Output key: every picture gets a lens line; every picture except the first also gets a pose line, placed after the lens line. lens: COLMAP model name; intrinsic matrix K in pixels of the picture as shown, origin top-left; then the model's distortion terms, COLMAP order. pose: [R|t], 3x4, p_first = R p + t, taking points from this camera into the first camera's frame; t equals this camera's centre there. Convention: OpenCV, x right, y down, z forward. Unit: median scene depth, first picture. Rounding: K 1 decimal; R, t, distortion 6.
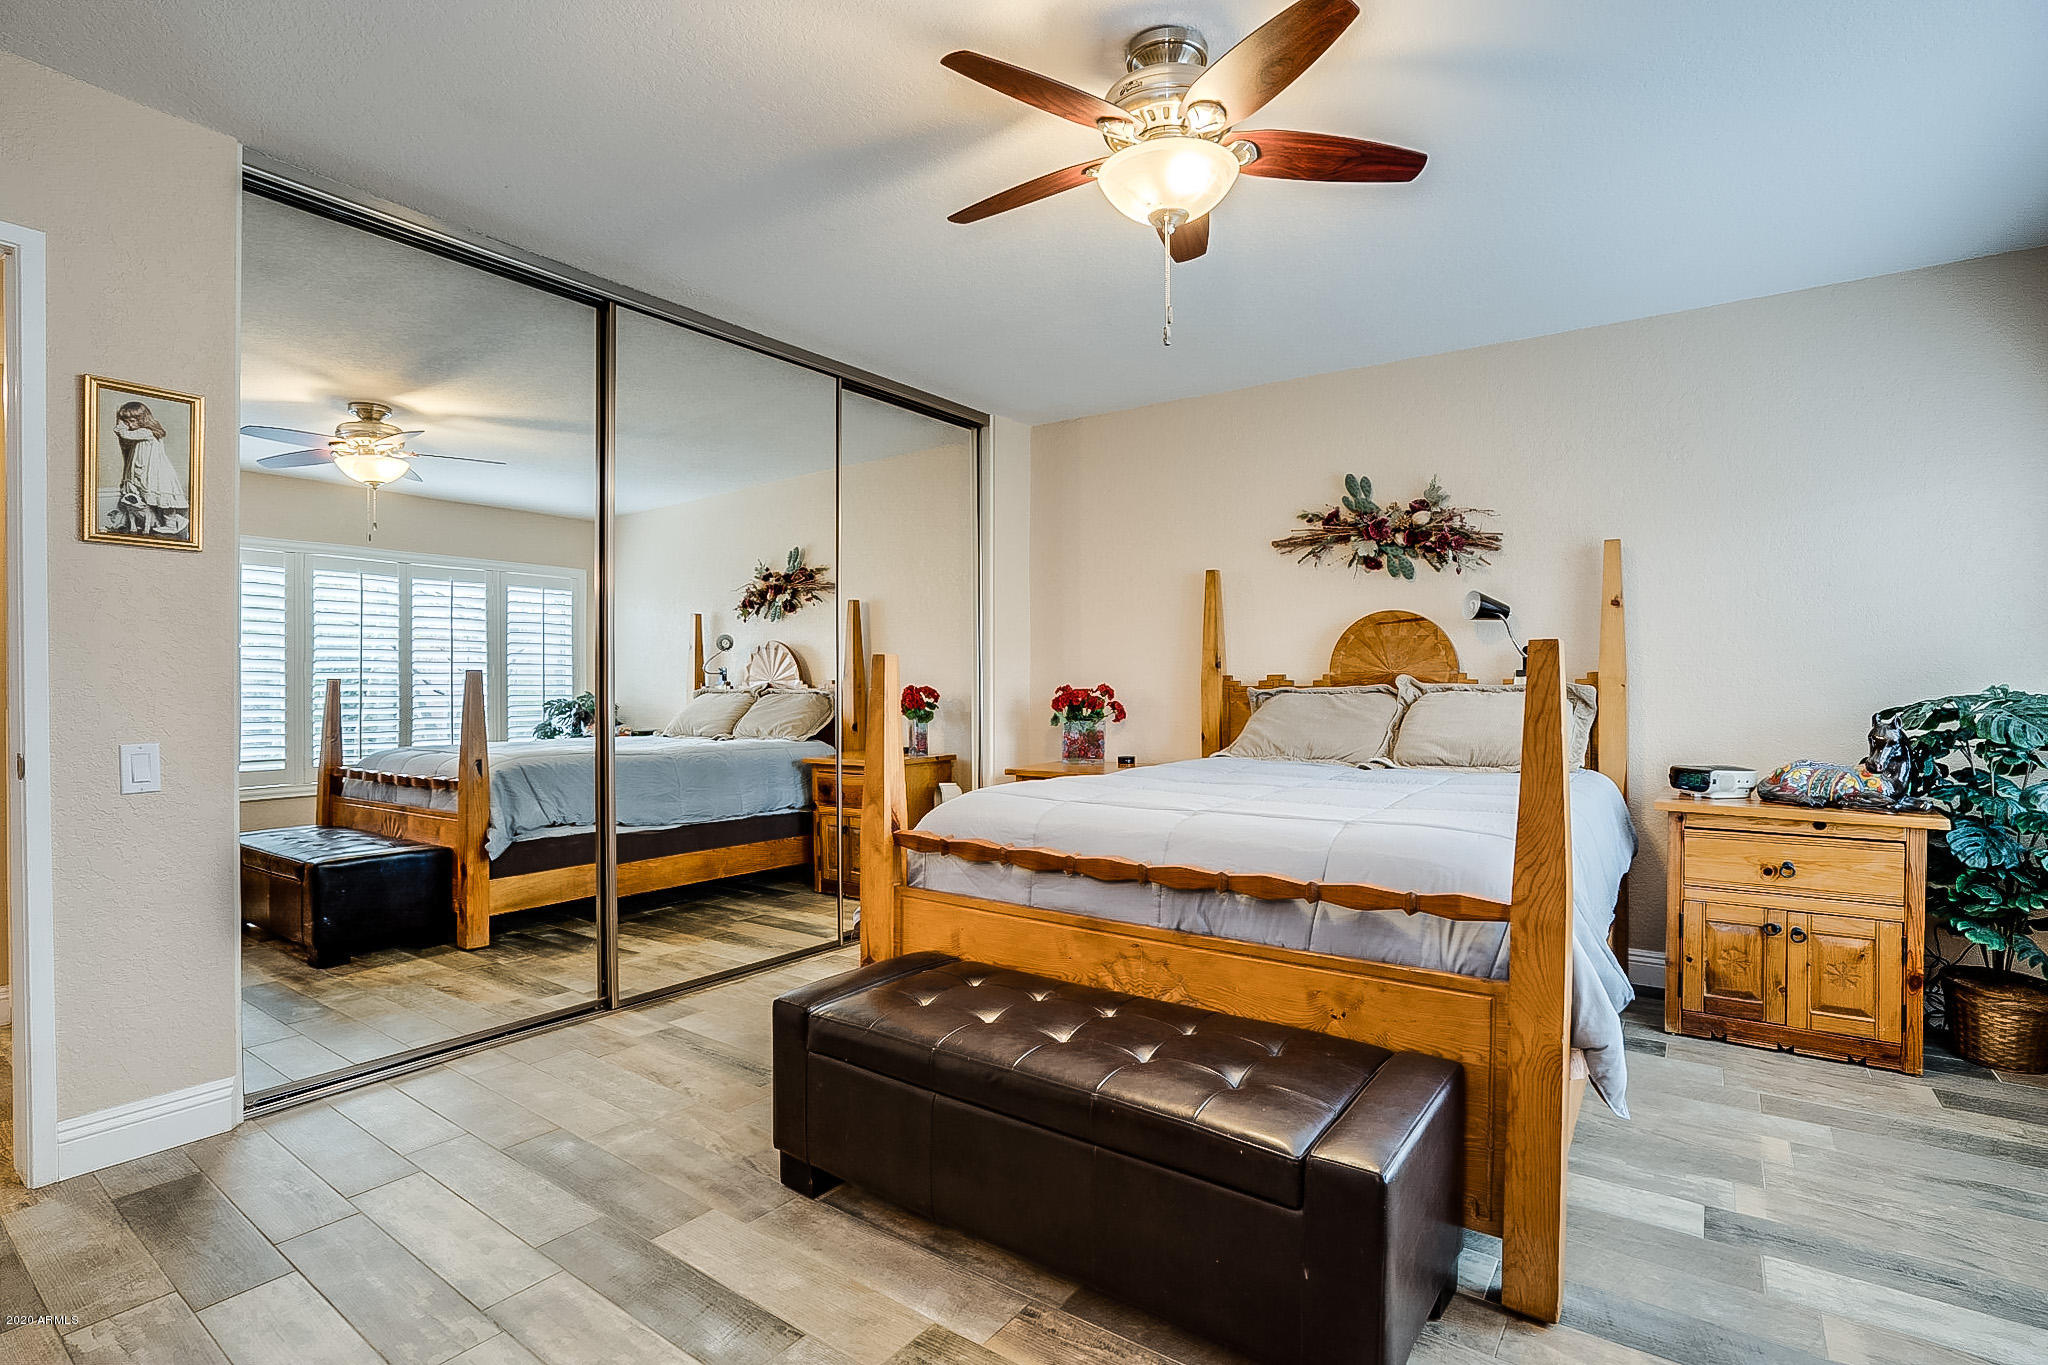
lens RADIAL K [[928.4, 0, 1020.9], [0, 928.4, 689.0], [0, 0, 1]] dist [-0.028500, 0.003081]
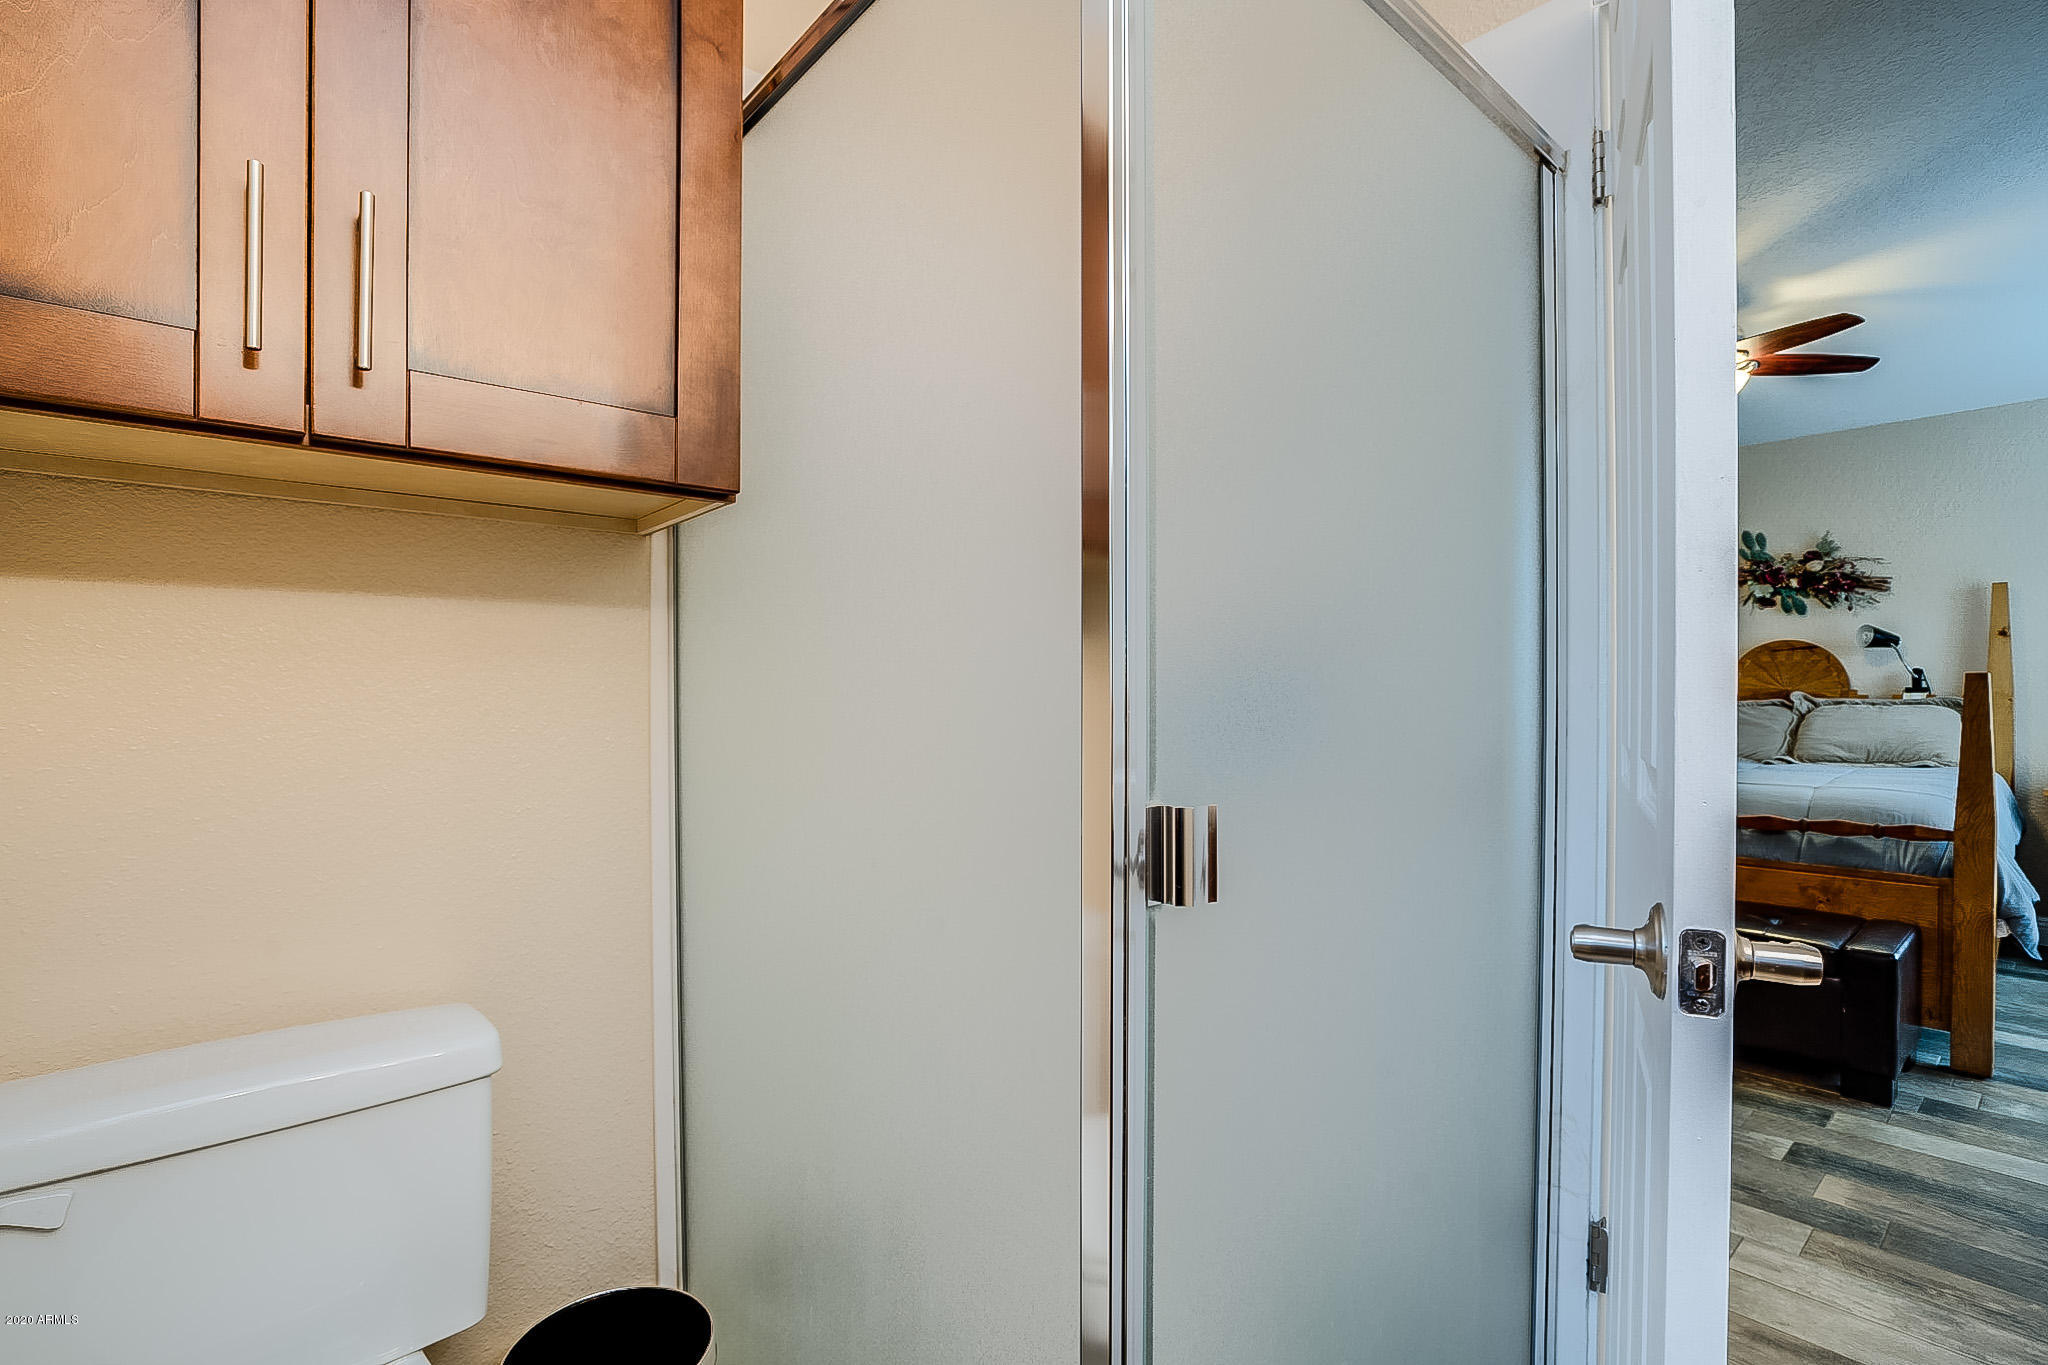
lens RADIAL K [[928.4, 0, 1011.5], [0, 928.4, 702.1], [0, 0, 1]] dist [-0.028500, 0.003081]
pose [[0.973893, 0.001188, -0.227003, -0.352504], [-0.002089, 0.999991, -0.003731, 0.006287], [0.226997, 0.004107, 0.973887, -0.454979]]
